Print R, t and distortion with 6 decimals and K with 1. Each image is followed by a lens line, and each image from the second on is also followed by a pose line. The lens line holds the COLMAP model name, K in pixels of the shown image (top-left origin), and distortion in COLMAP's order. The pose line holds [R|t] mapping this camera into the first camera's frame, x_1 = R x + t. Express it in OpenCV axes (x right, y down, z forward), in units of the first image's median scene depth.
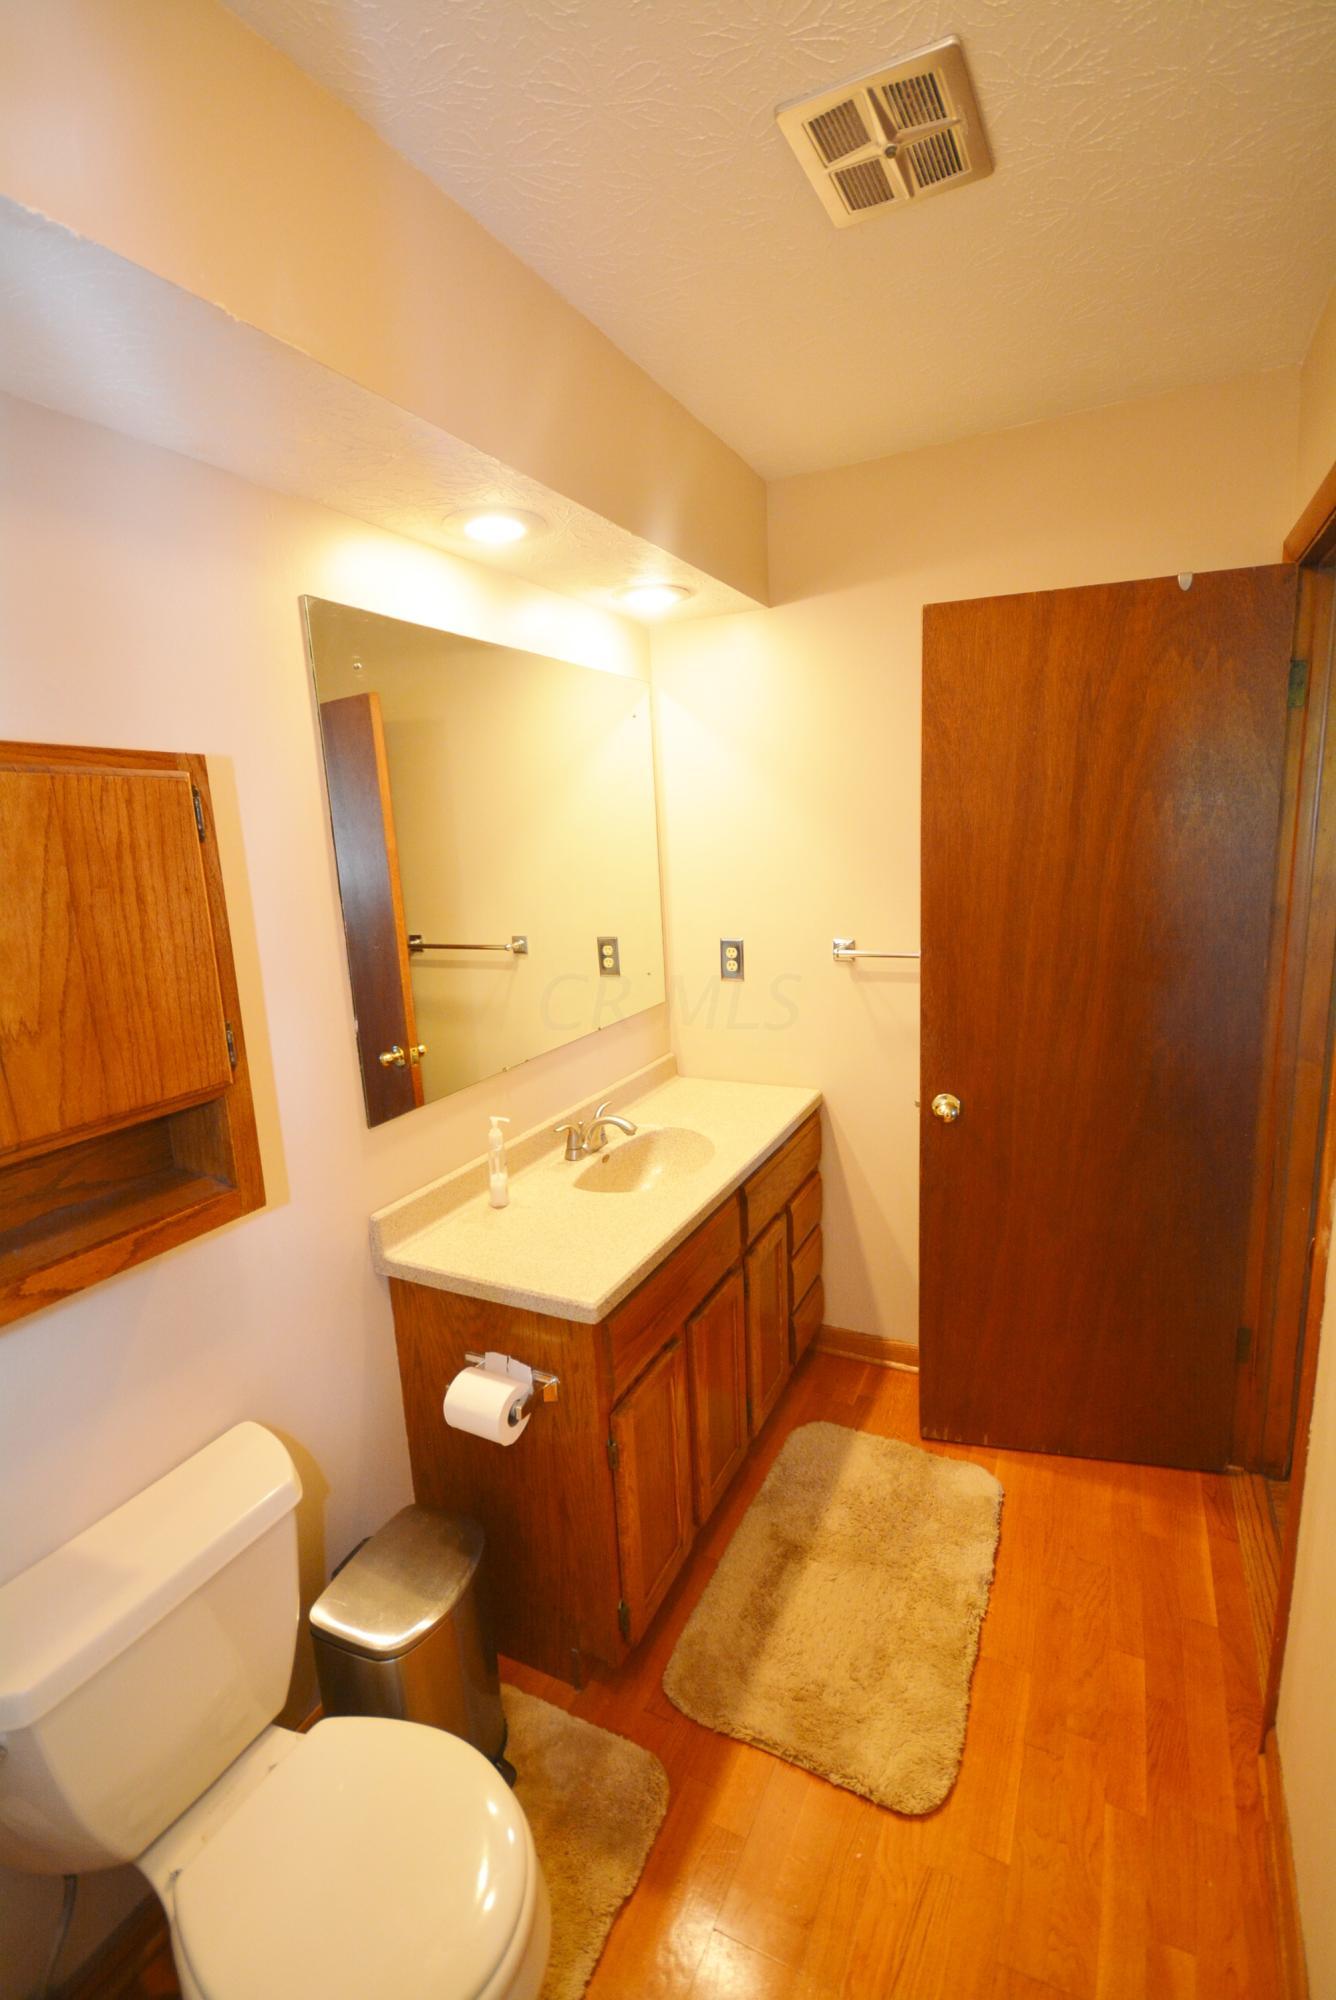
lens RADIAL K [[880.3, 0, 668.0], [0, 880.3, 1000.0], [0, 0, 1]] dist [0.018579, -0.017664]
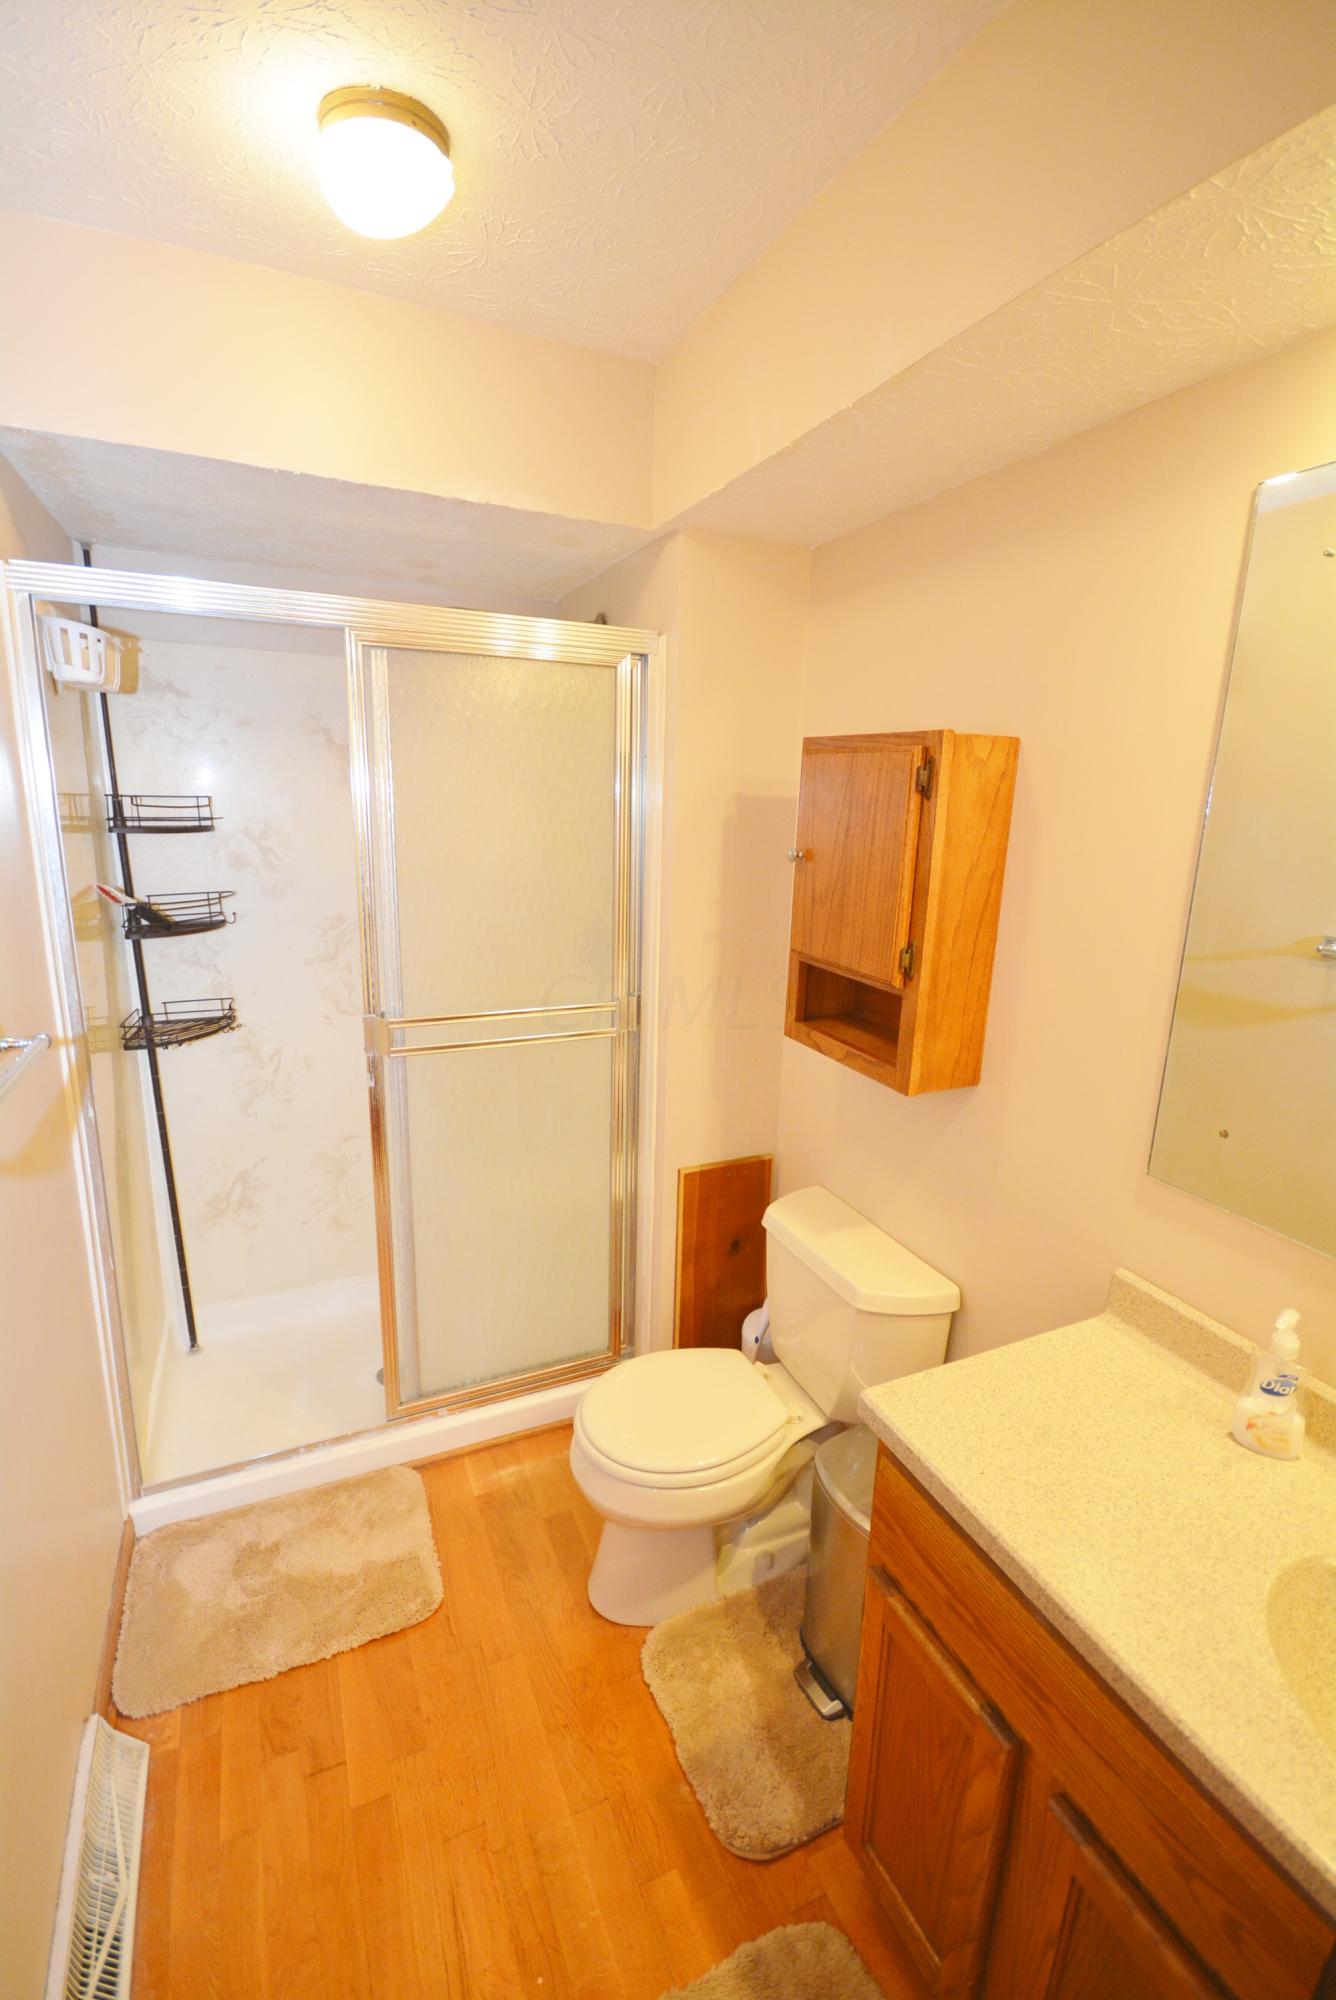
lens RADIAL K [[874.4, 0, 678.0], [0, 874.4, 990.9], [0, 0, 1]] dist [0.000644, -0.008415]
pose [[-0.616562, 0.204164, -0.760374, 0.768452], [-0.149645, 0.917795, 0.367775, -0.364730], [0.772954, 0.340542, -0.535325, 1.613905]]
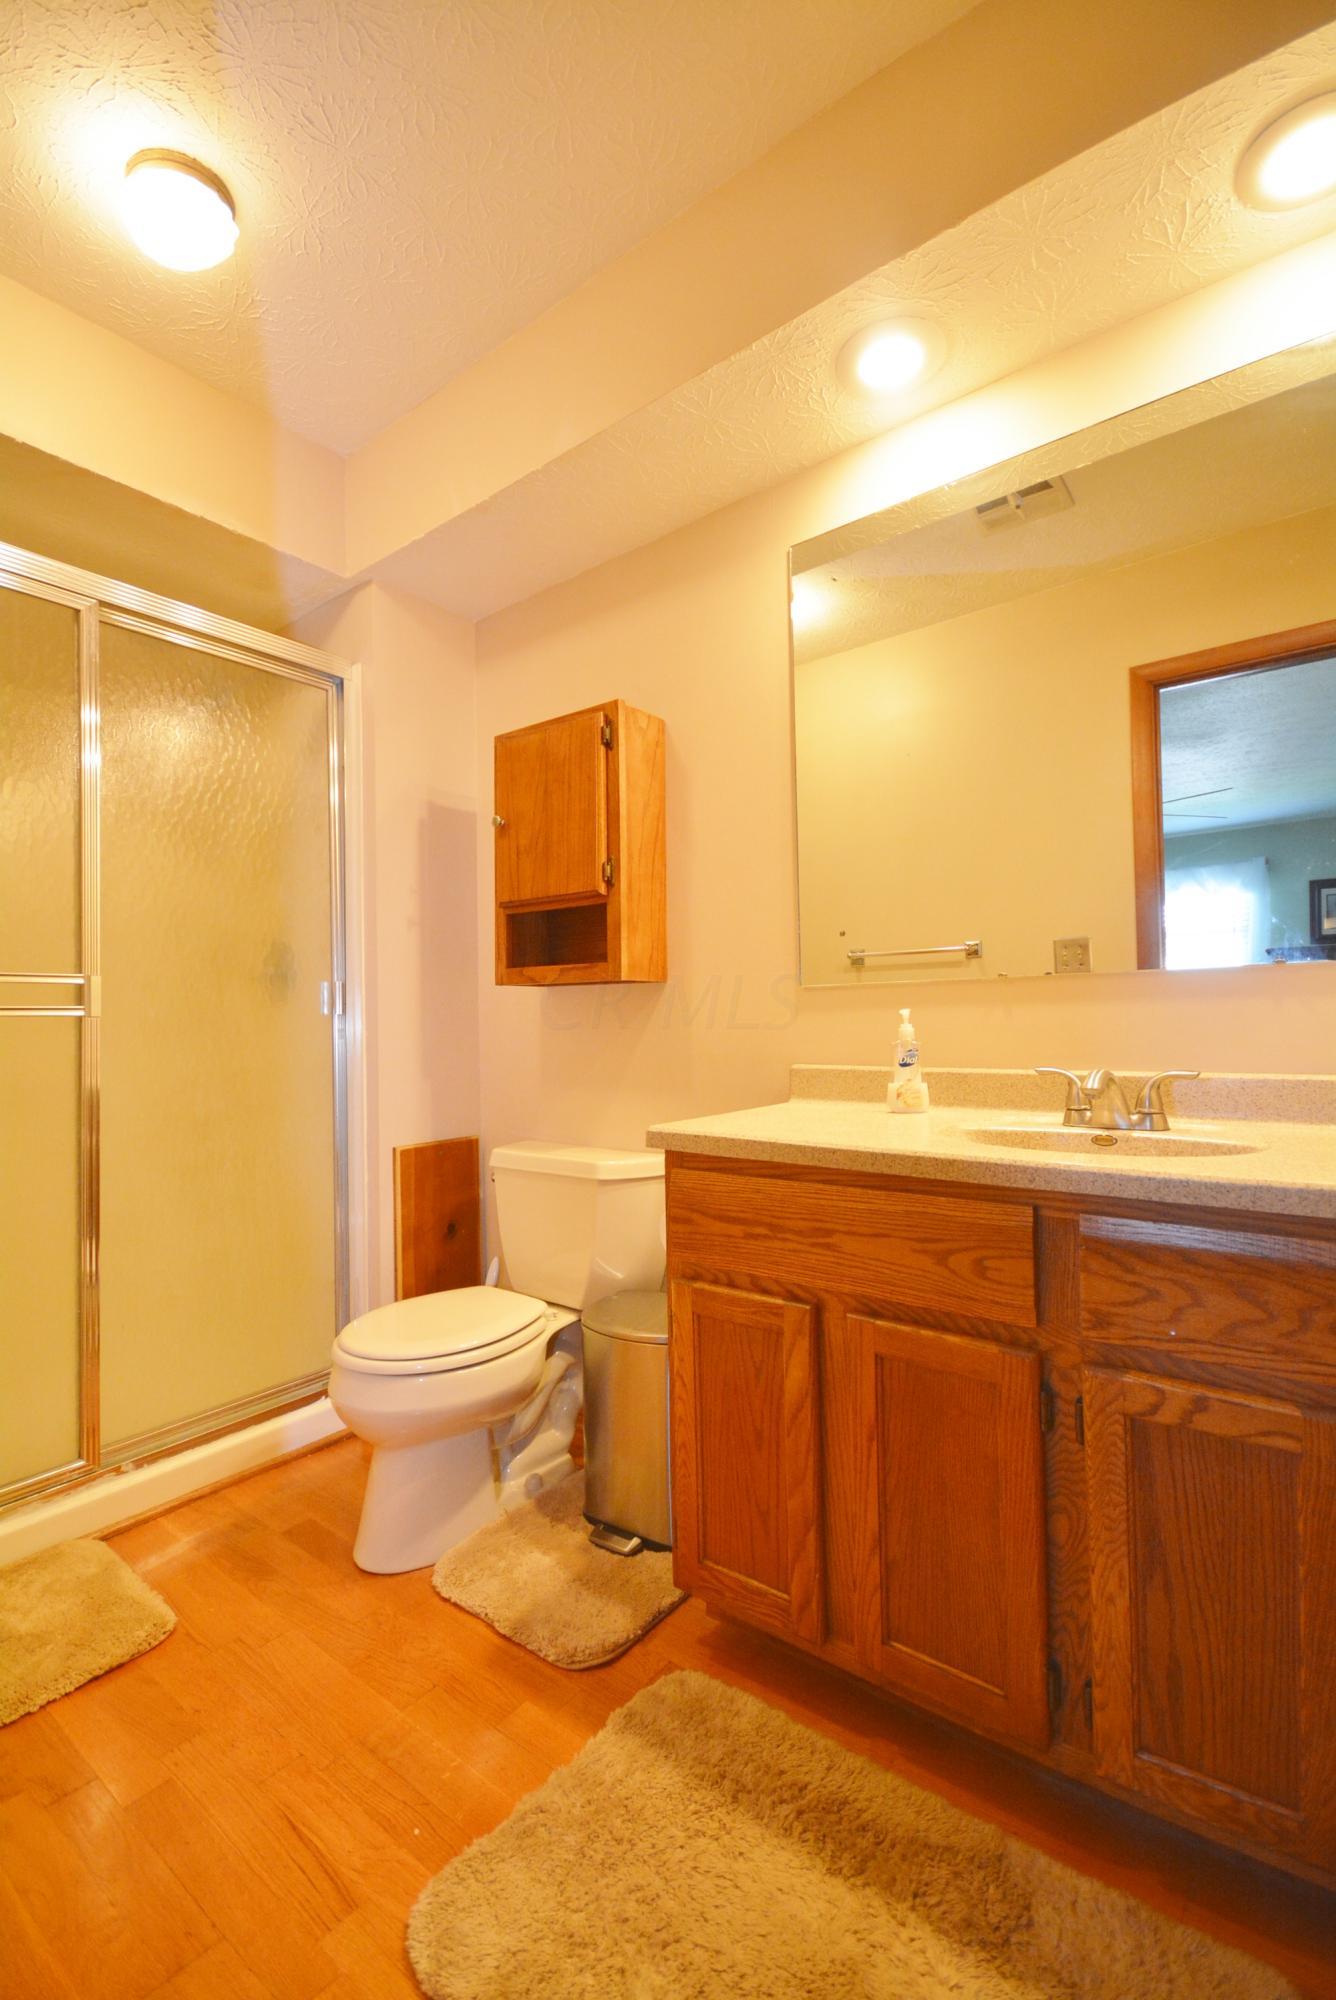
lens RADIAL K [[874.4, 0, 678.0], [0, 874.4, 990.9], [0, 0, 1]] dist [0.000644, -0.008415]
pose [[-0.183993, 0.022399, -0.982672, 1.217843], [-0.160062, 0.985713, 0.052438, 0.184635], [0.969808, 0.166937, -0.177779, 1.629648]]
